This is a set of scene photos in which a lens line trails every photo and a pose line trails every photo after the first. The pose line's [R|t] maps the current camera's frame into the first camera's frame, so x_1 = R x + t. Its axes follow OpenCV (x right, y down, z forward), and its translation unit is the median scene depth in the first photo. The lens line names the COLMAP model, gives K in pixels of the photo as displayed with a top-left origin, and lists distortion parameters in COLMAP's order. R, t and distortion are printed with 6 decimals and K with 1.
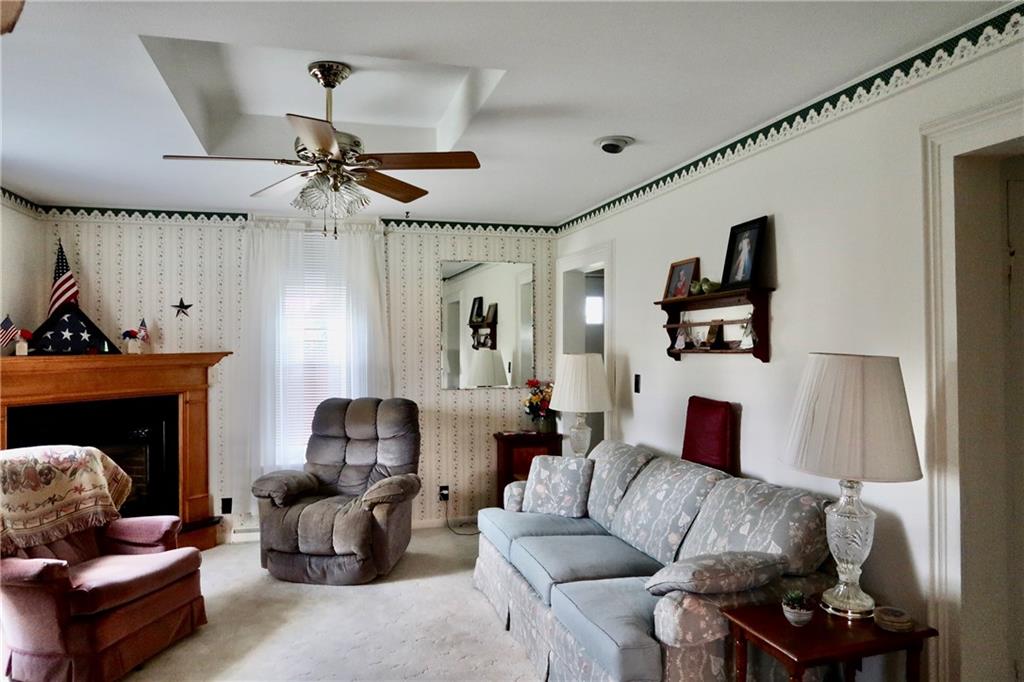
lens RADIAL K [[702.2, 0, 507.4], [0, 702.2, 340.7], [0, 0, 1]] dist [-0.026497, 0.006480]
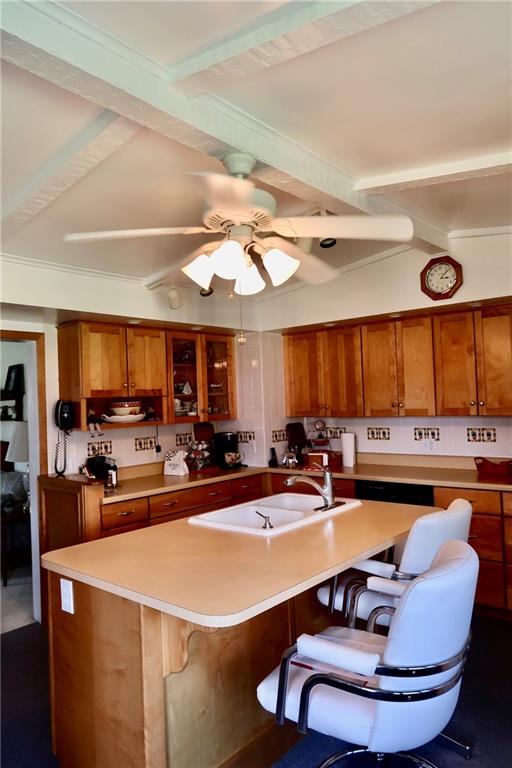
lens RADIAL K [[526.6, 0, 259.8], [0, 526.6, 382.1], [0, 0, 1]] dist [-0.026497, 0.006480]
pose [[0.827742, -0.001571, 0.561107, 0.025057], [0.024817, 0.999120, -0.033813, -0.023767], [-0.560560, 0.041913, 0.827052, -0.712378]]
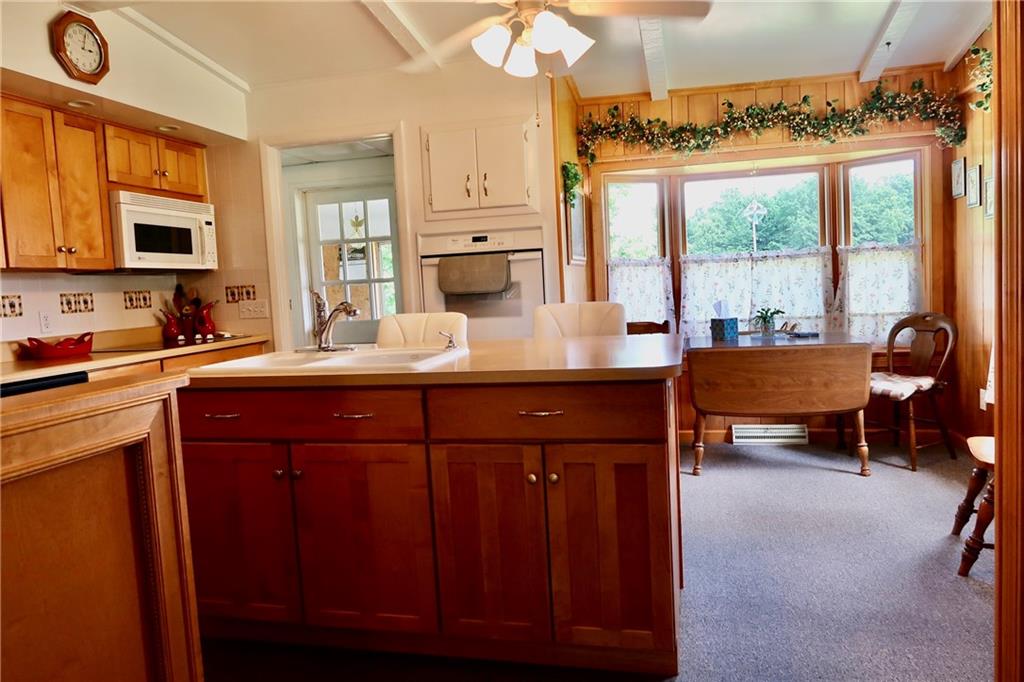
lens RADIAL K [[702.2, 0, 512.3], [0, 702.2, 337.9], [0, 0, 1]] dist [-0.026497, 0.006480]
pose [[-0.870133, 0.016946, 0.492526, 0.001156], [0.057454, 0.996082, 0.067232, 0.067373], [-0.489456, 0.086799, -0.867697, 0.272227]]
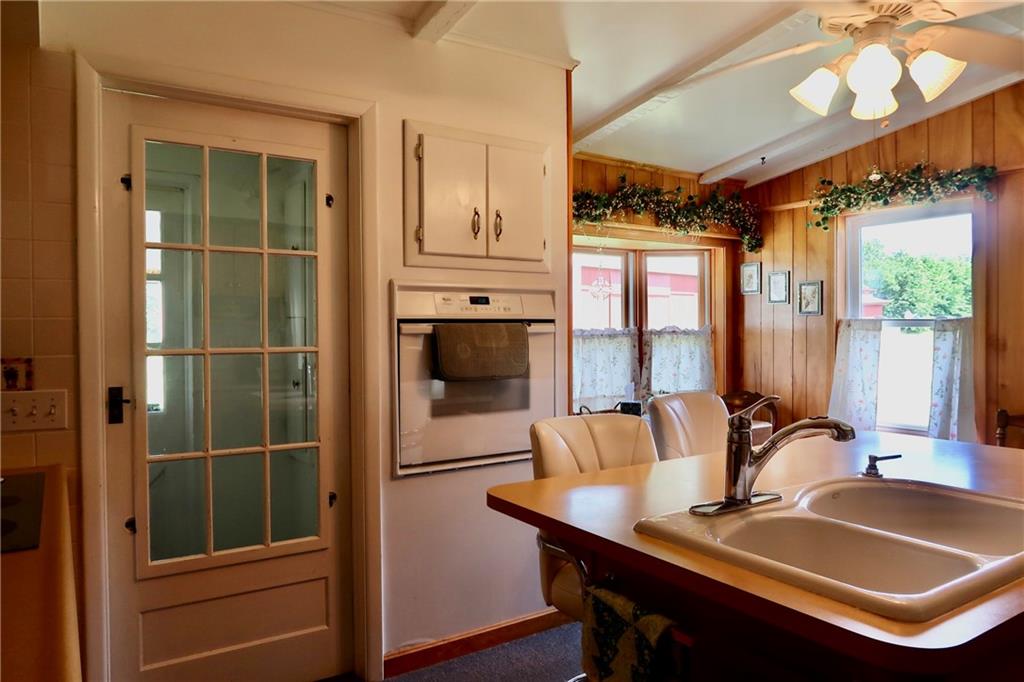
lens RADIAL K [[702.2, 0, 509.6], [0, 702.2, 336.1], [0, 0, 1]] dist [-0.026497, 0.006480]
pose [[-0.952311, 0.018064, -0.304595, 0.683435], [0.014892, 0.999808, 0.012734, 0.020847], [0.304767, 0.007590, -0.952397, 0.096165]]
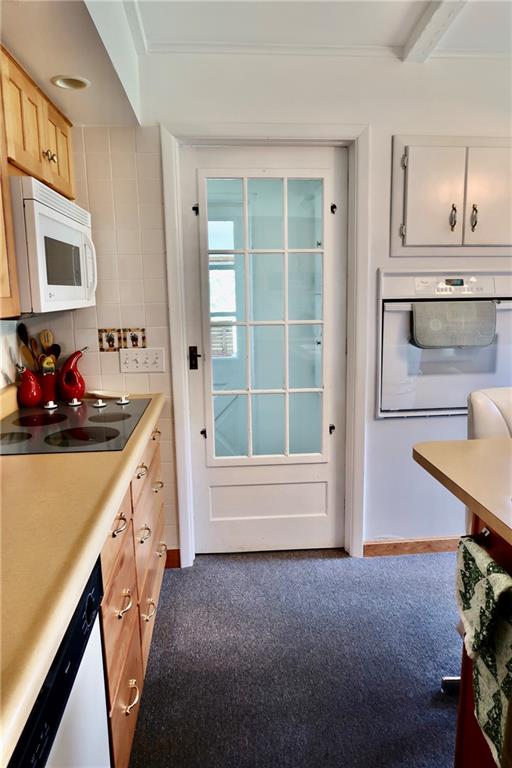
lens RADIAL K [[526.6, 0, 255.7], [0, 526.6, 381.4], [0, 0, 1]] dist [-0.026497, 0.006480]
pose [[-0.983028, -0.005846, 0.183361, 0.620995], [0.025595, 0.985346, 0.168634, -0.000180], [-0.181660, 0.170465, -0.968474, 0.099869]]
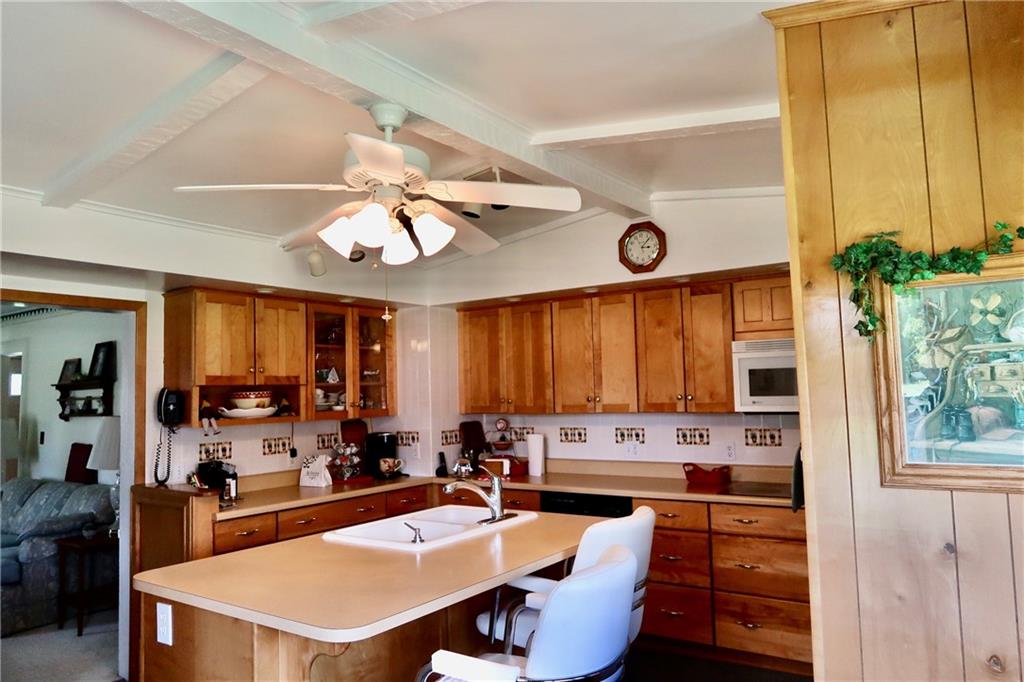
lens RADIAL K [[702.2, 0, 514.4], [0, 702.2, 339.0], [0, 0, 1]] dist [-0.026497, 0.006480]
pose [[0.768207, 0.039135, 0.639004, 0.007016], [0.014792, 0.996778, -0.078830, -0.016682], [-0.640030, 0.070010, 0.765153, -0.792657]]
